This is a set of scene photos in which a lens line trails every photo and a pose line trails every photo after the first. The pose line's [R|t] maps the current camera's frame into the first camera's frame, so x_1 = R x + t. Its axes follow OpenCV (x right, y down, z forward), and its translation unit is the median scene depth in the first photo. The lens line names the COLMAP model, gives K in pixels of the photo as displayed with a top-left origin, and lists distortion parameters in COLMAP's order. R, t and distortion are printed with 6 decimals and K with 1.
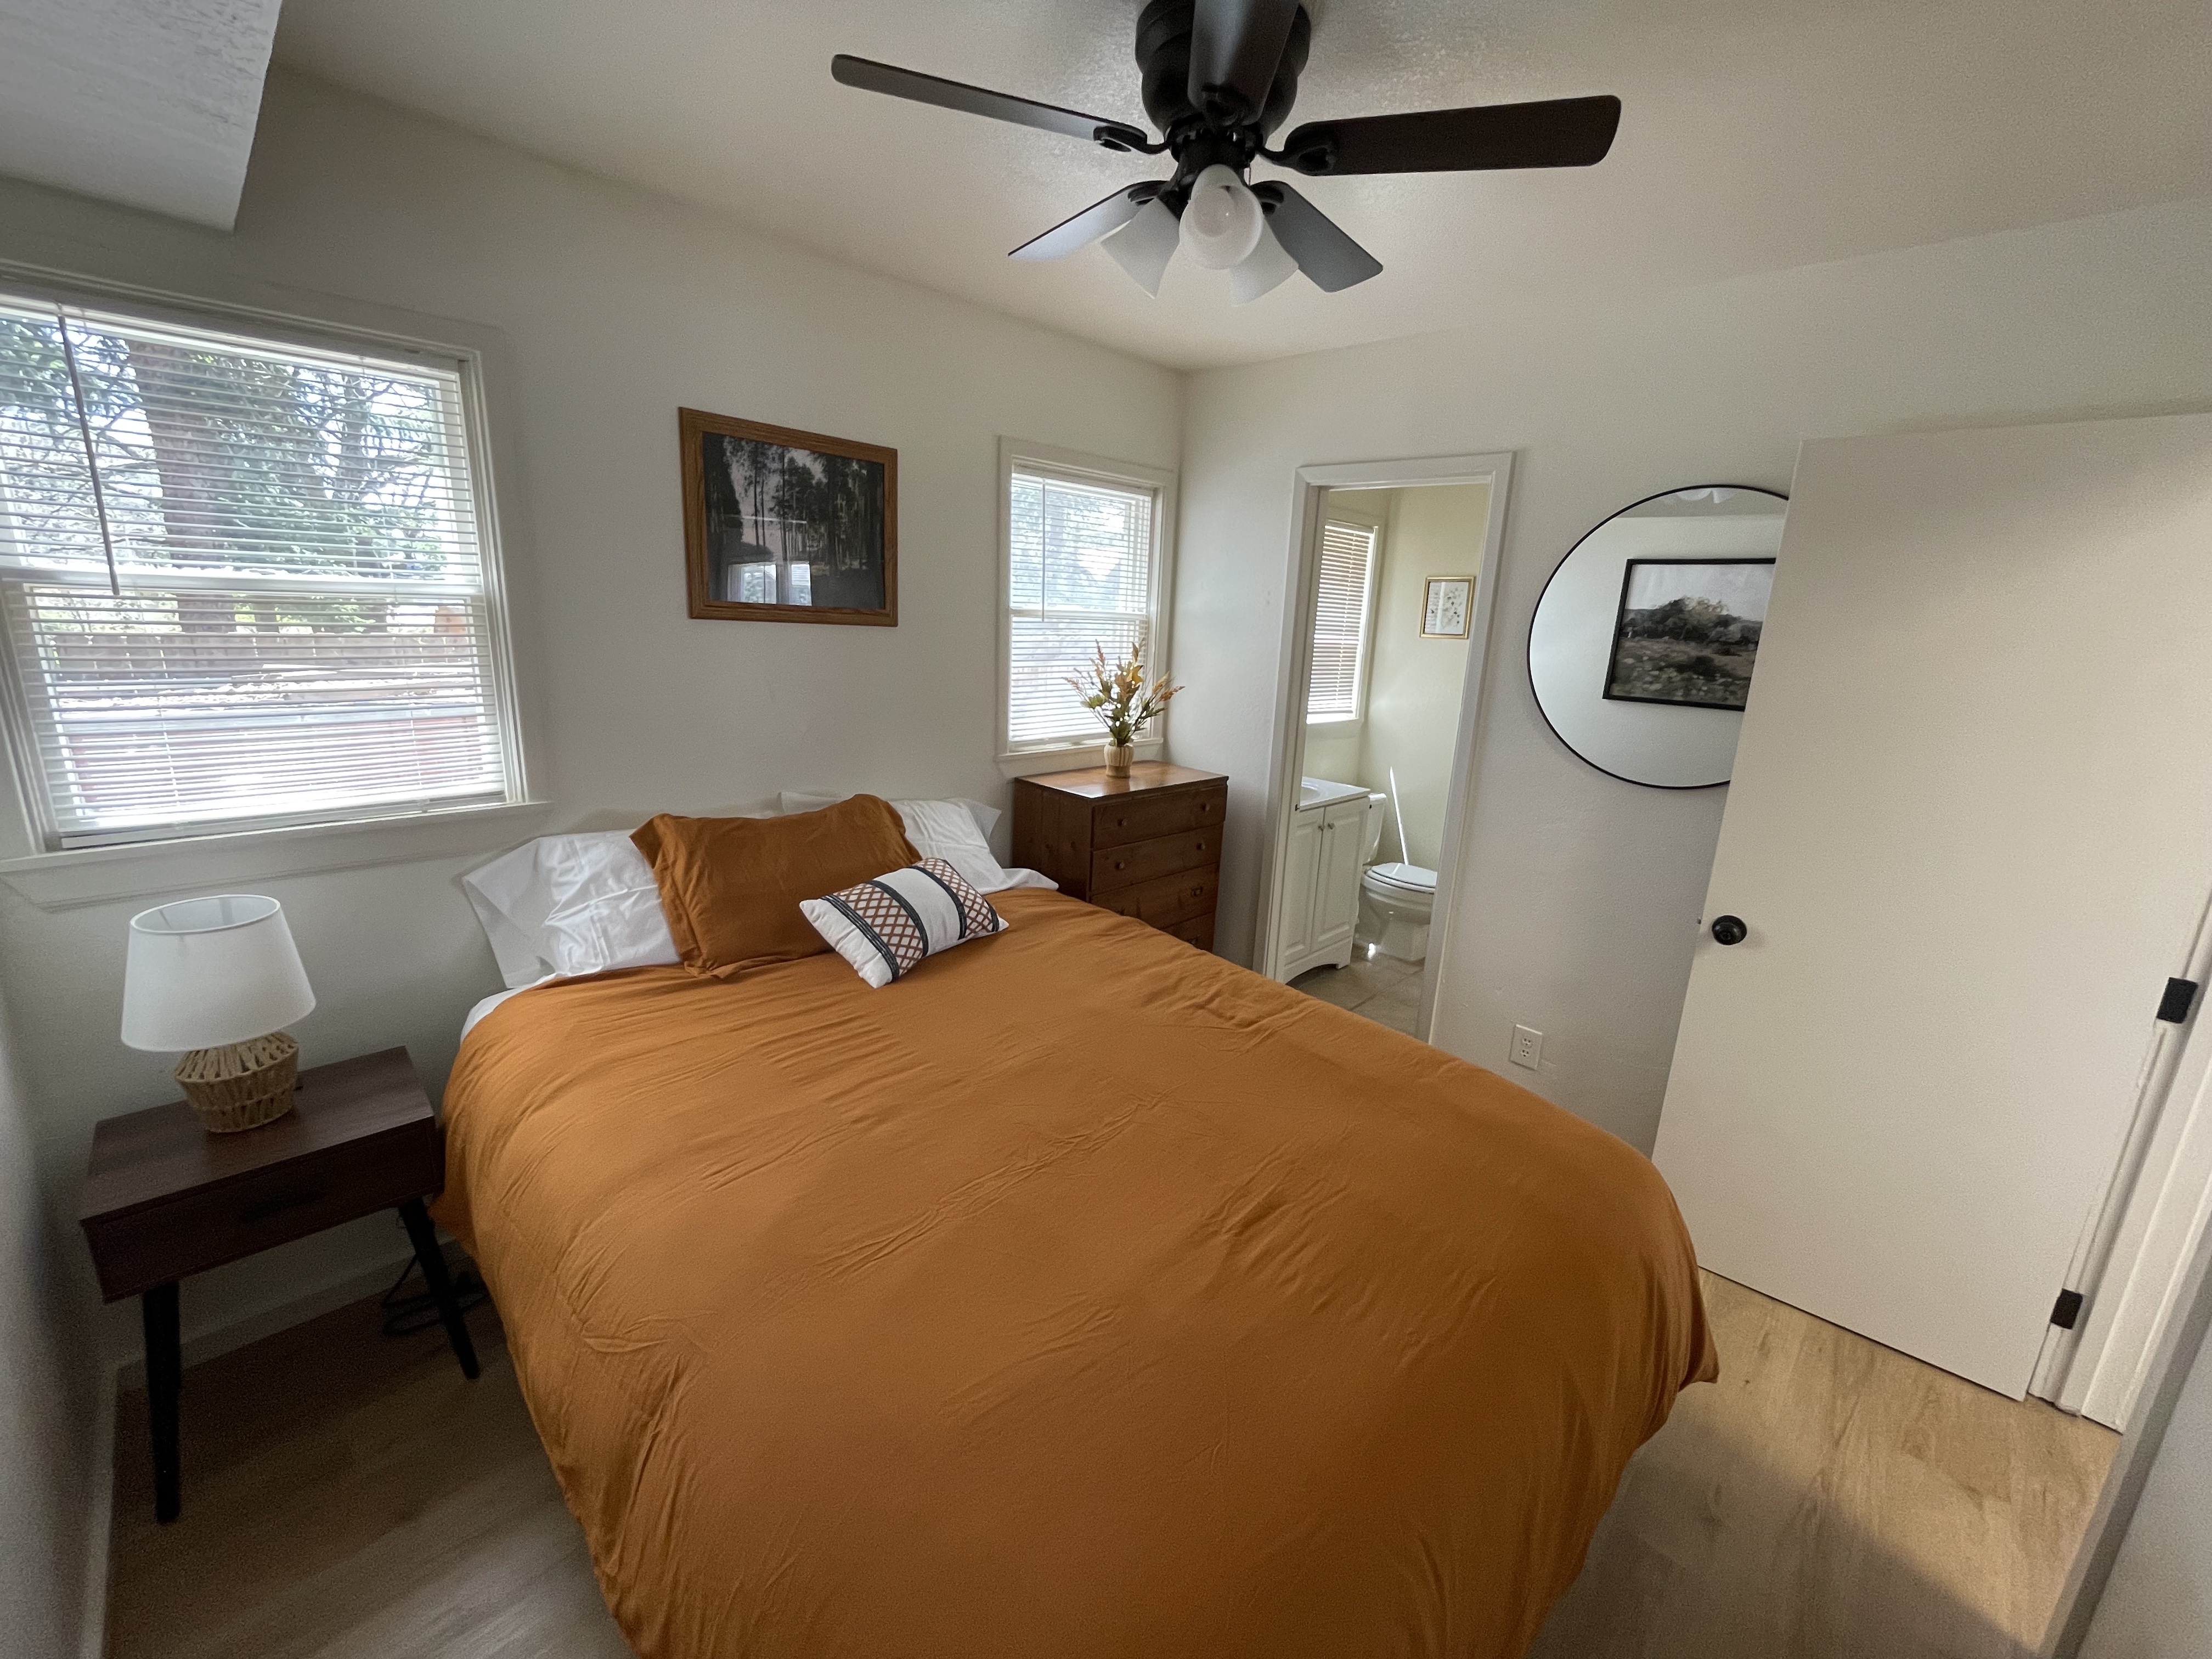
lens RADIAL K [[906.0, 0, 1106.0], [0, 906.0, 829.5], [0, 0, 1]] dist [0.001827, -0.000196]
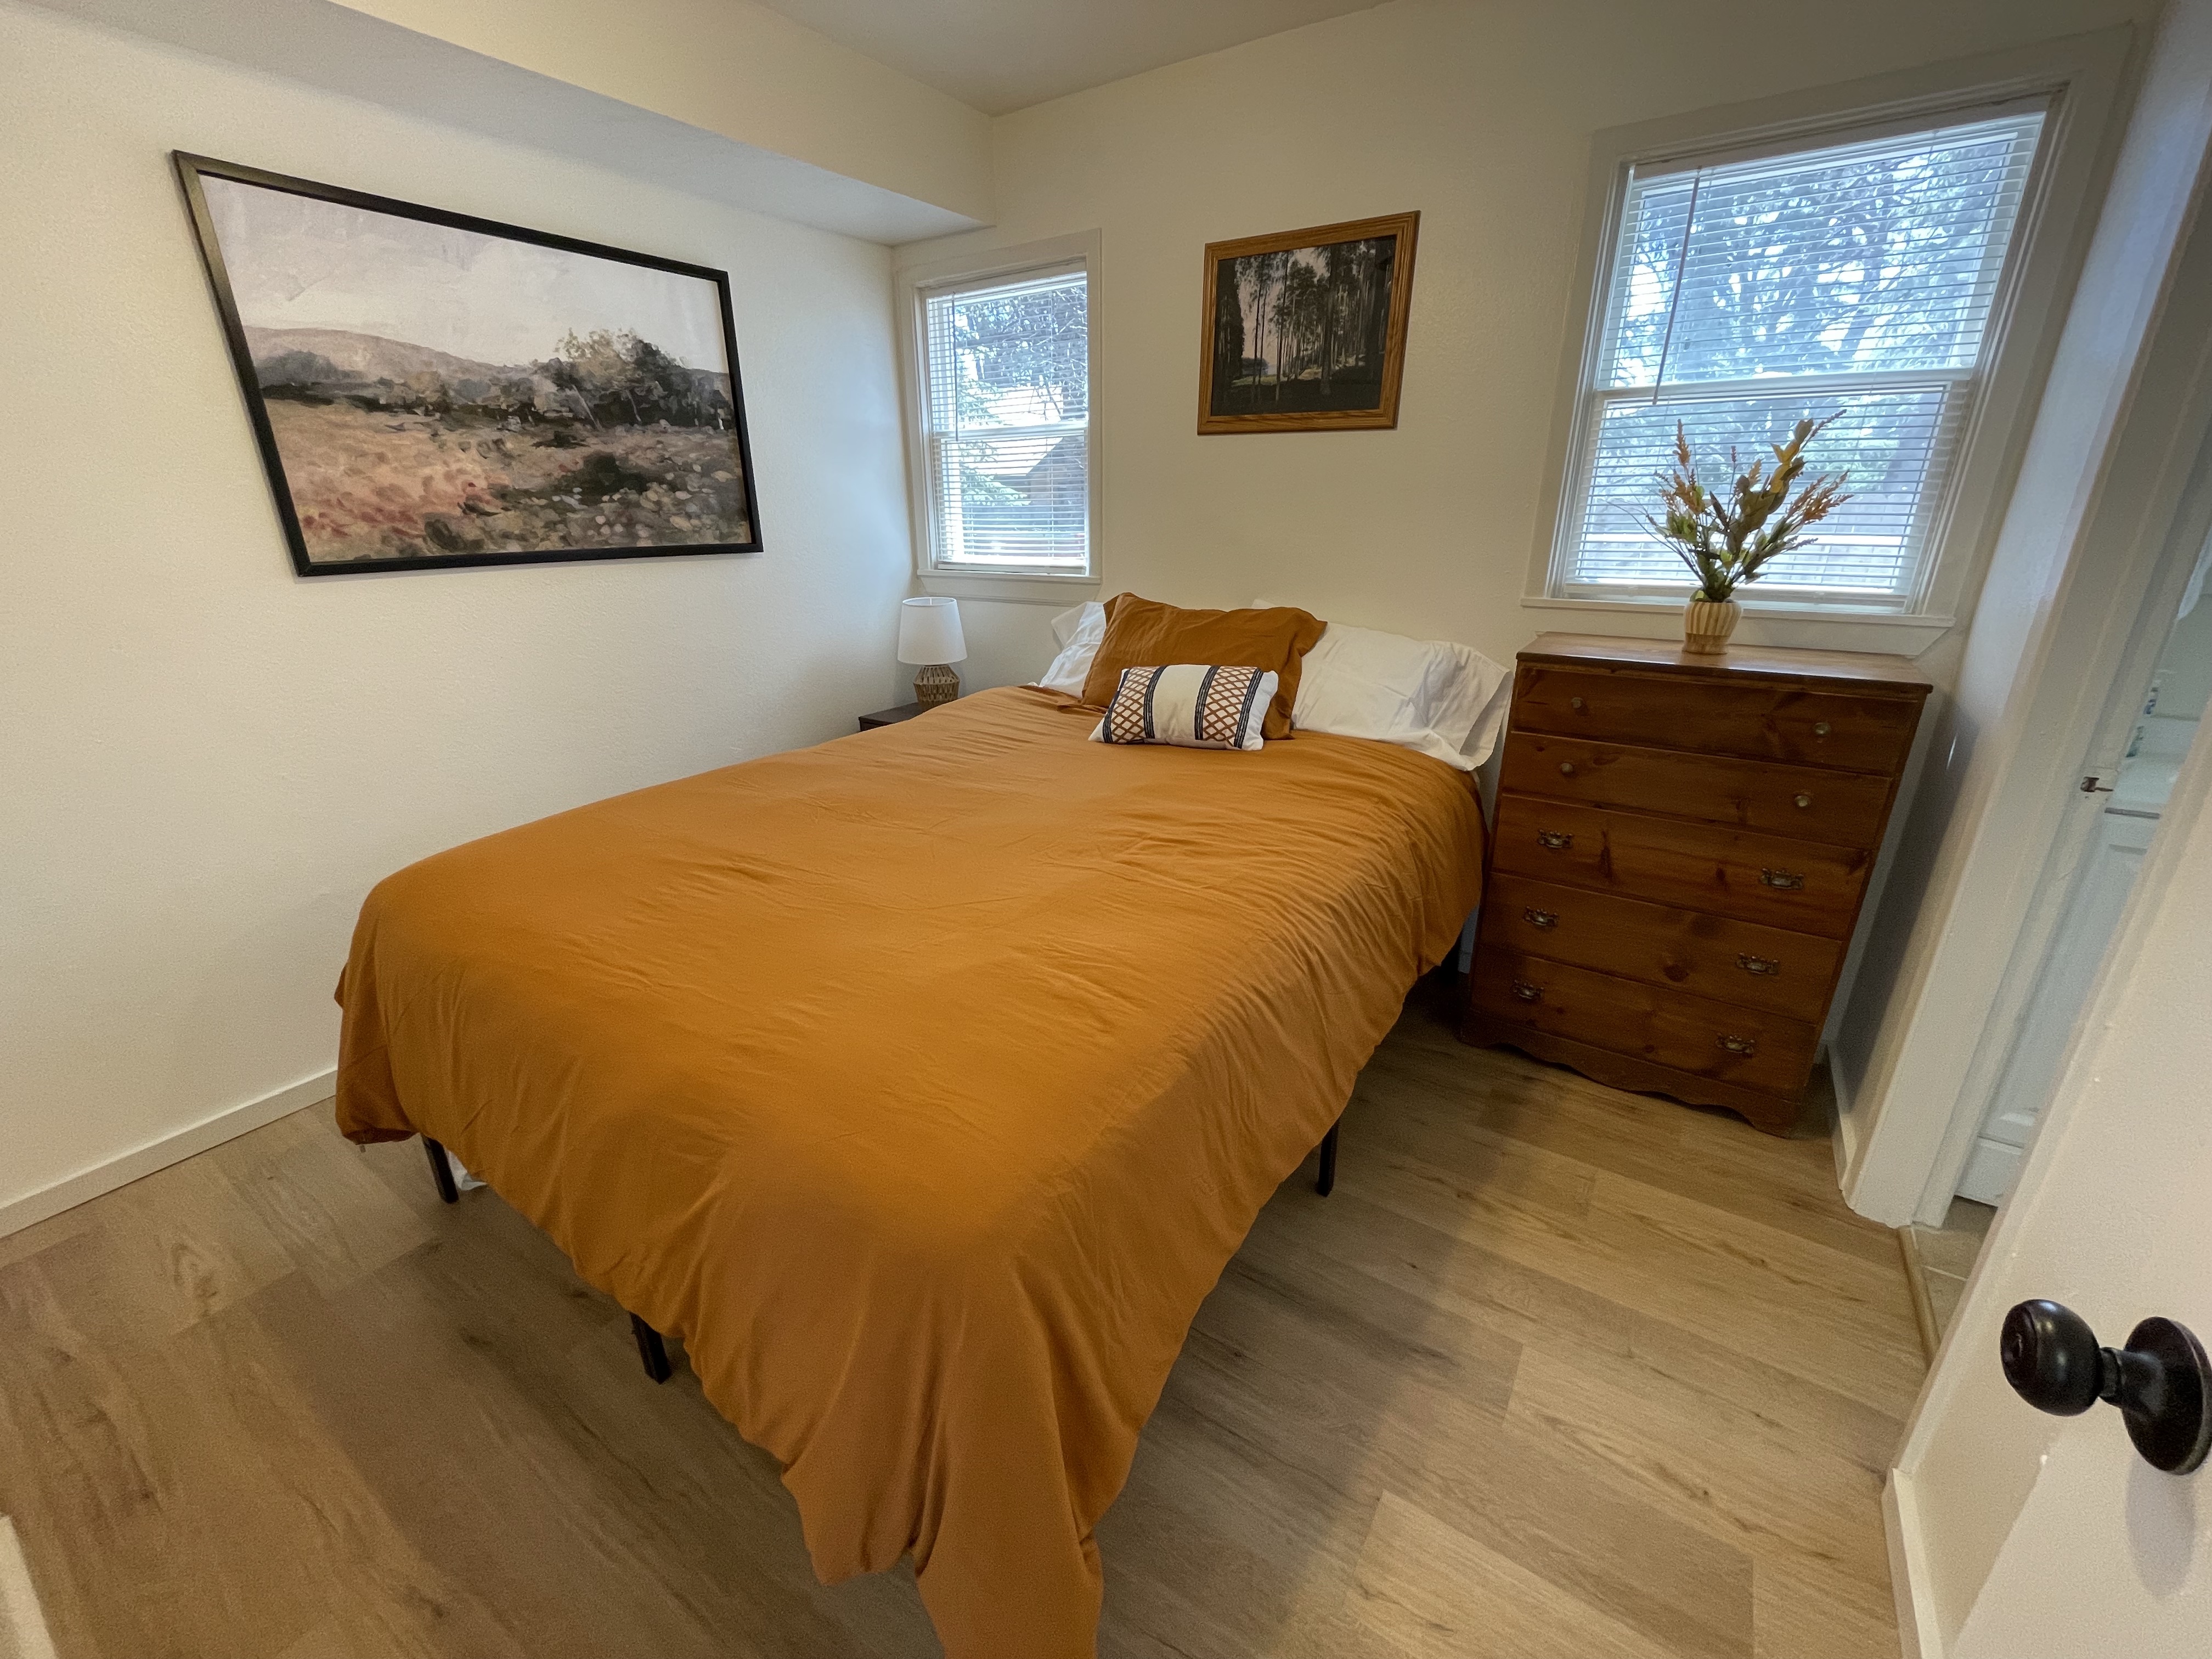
lens RADIAL K [[891.6, 0, 1106.0], [0, 891.6, 829.5], [0, 0, 1]] dist [0.001711, 0.000257]
pose [[0.195956, 0.296359, -0.934758, 0.745383], [-0.219784, 0.942261, 0.252664, -0.011653], [0.955665, 0.155934, 0.249777, 0.644008]]
